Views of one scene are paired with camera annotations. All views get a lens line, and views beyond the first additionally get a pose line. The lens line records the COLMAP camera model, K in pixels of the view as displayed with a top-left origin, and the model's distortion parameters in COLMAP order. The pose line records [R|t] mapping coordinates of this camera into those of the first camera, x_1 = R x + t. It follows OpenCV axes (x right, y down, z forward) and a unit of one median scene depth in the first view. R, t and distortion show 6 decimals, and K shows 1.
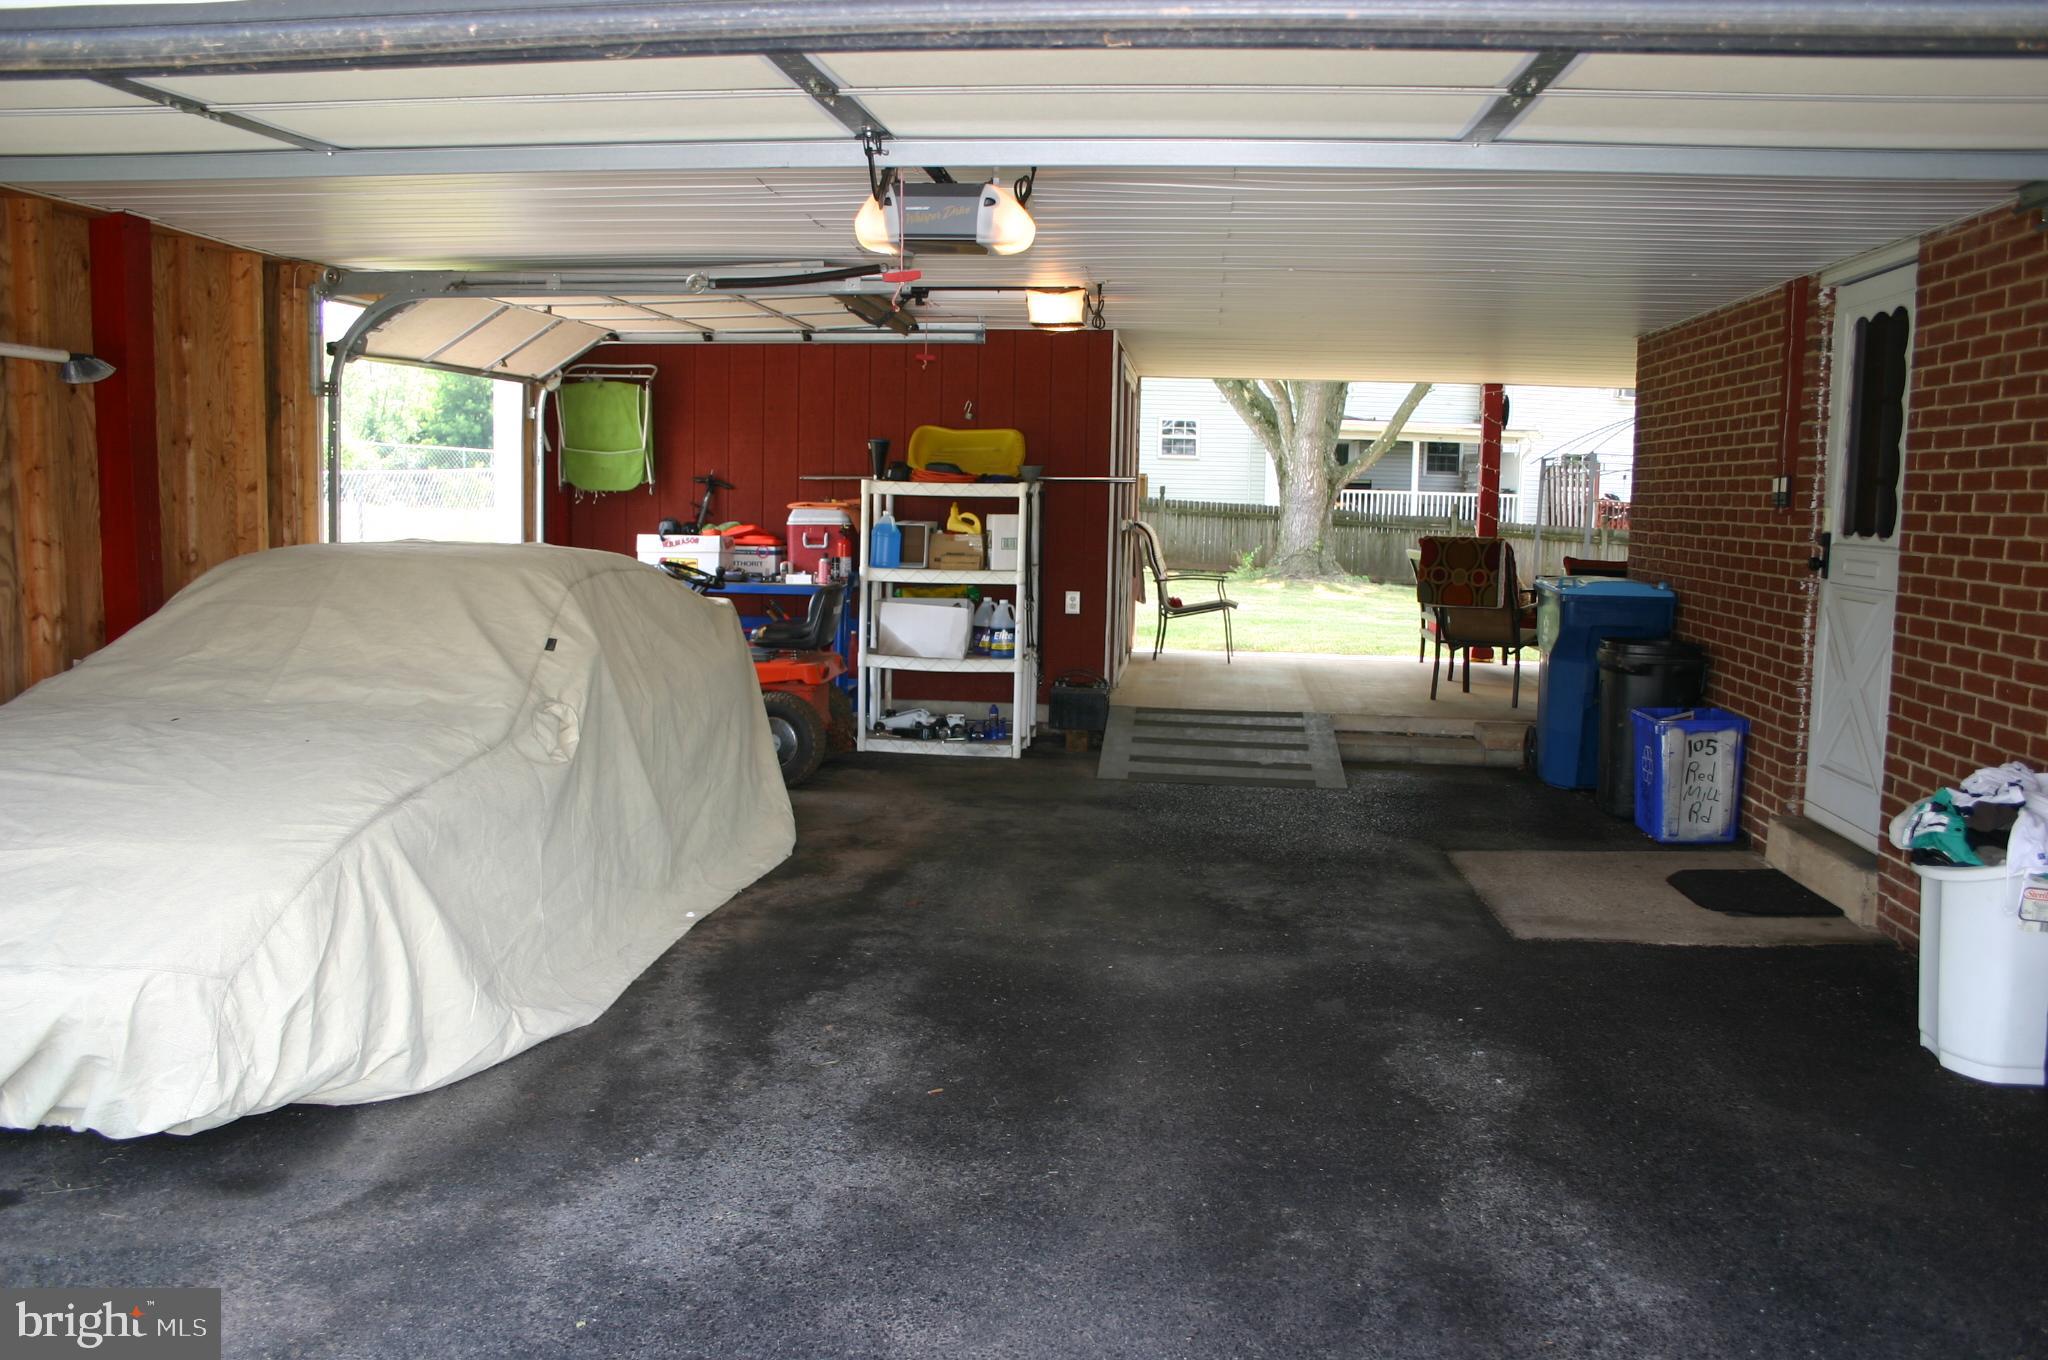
lens RADIAL K [[1689.5, 0, 1025.3], [0, 1689.5, 695.3], [0, 0, 1]] dist [-0.155205, 0.140670]
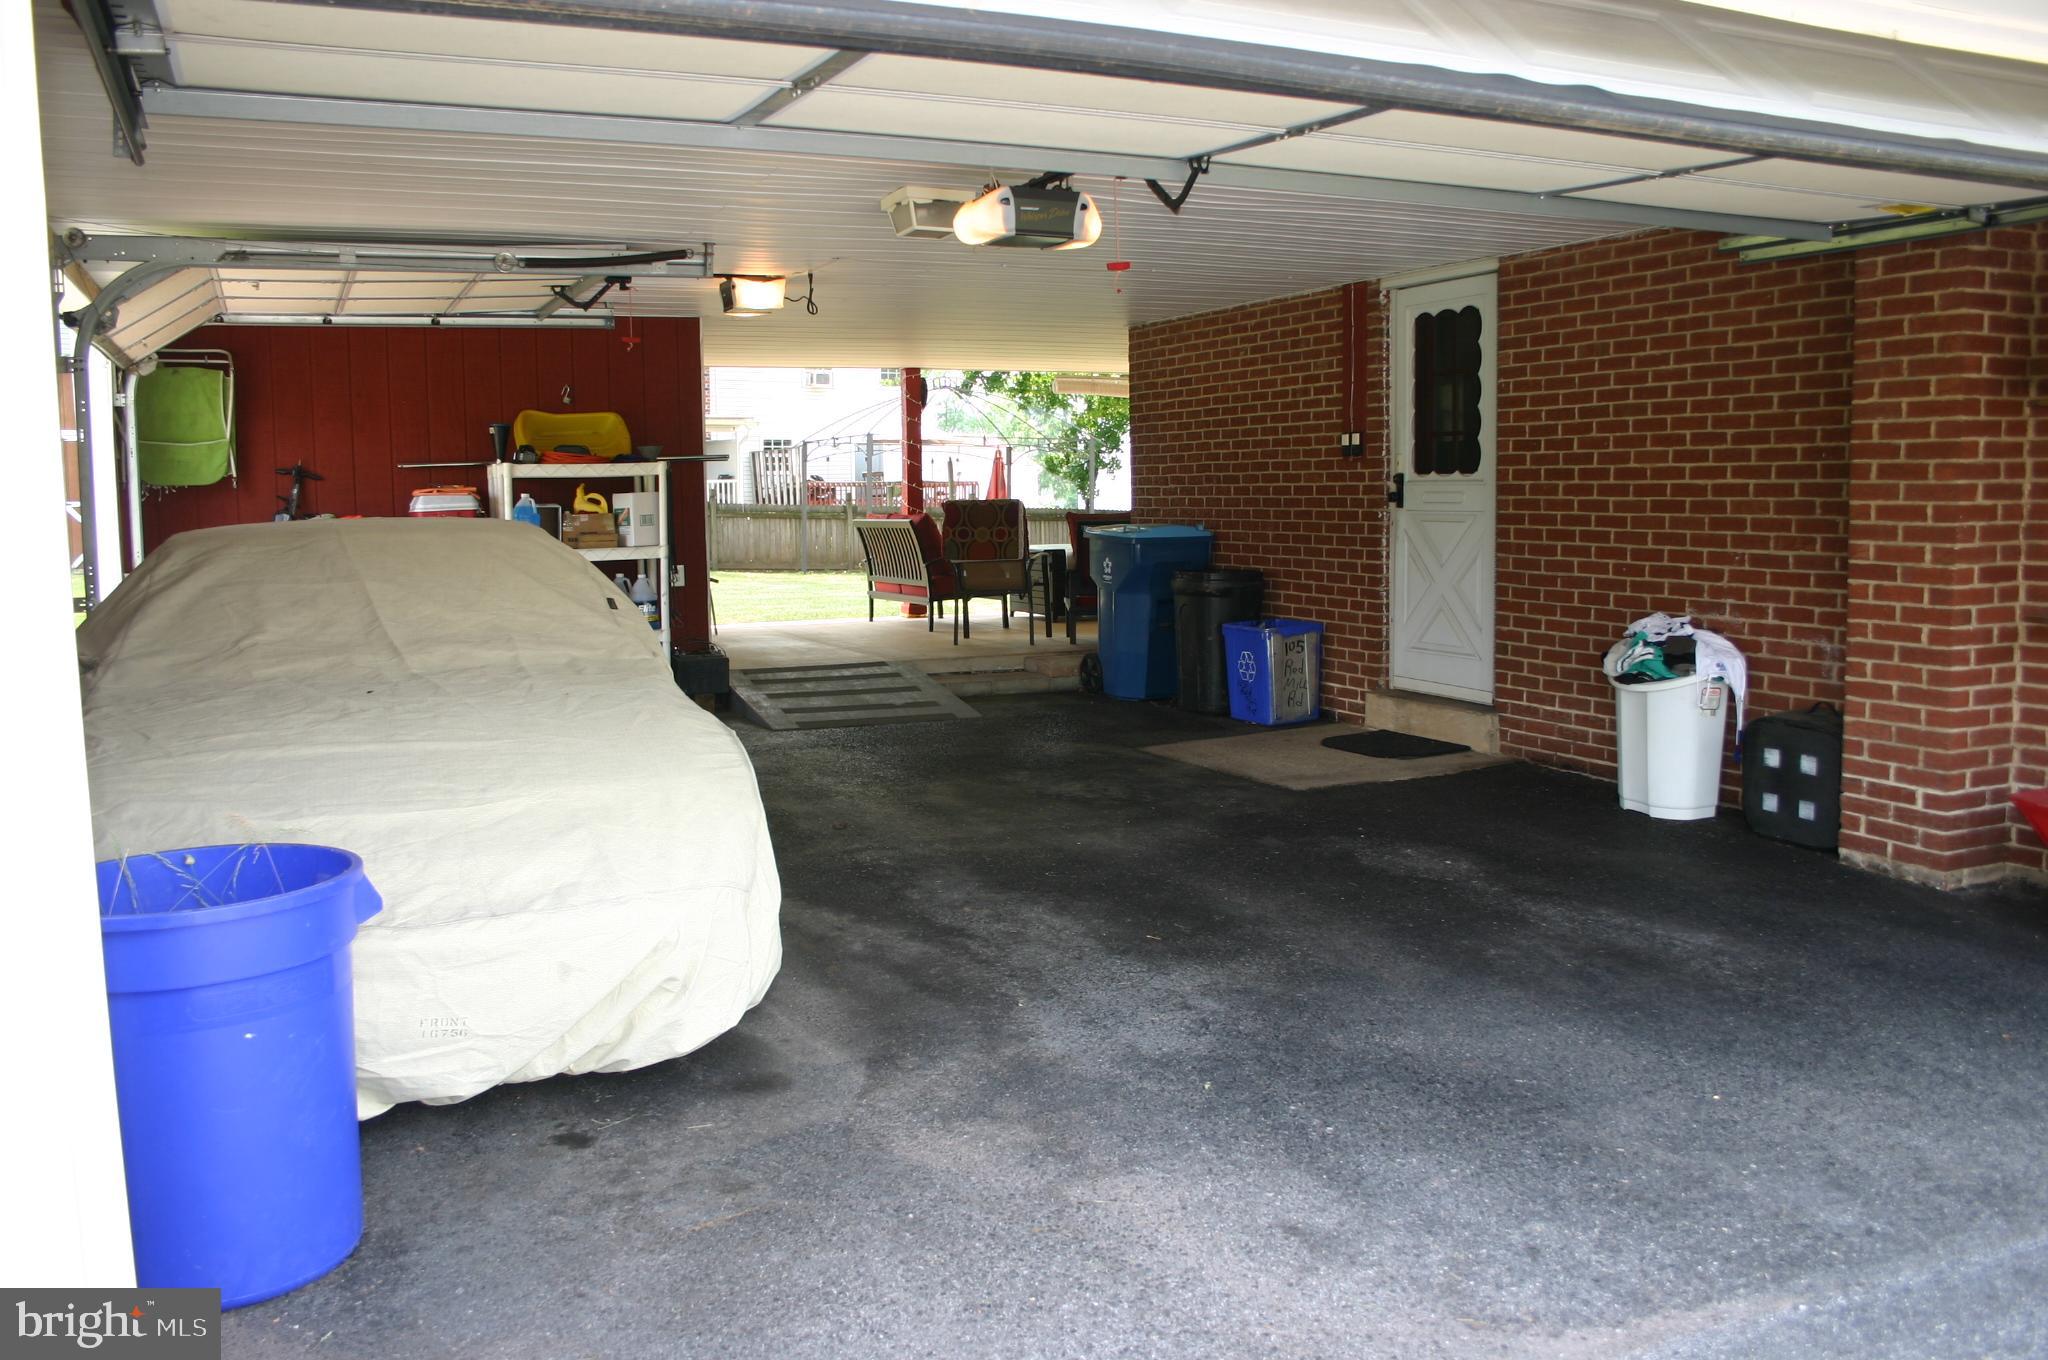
lens RADIAL K [[1689.5, 0, 1025.3], [0, 1689.5, 695.3], [0, 0, 1]] dist [-0.155205, 0.140670]
pose [[0.862557, -0.091015, 0.497707, -0.420224], [0.089749, 0.995611, 0.026526, 0.015334], [-0.497937, 0.021789, 0.866939, -0.022024]]
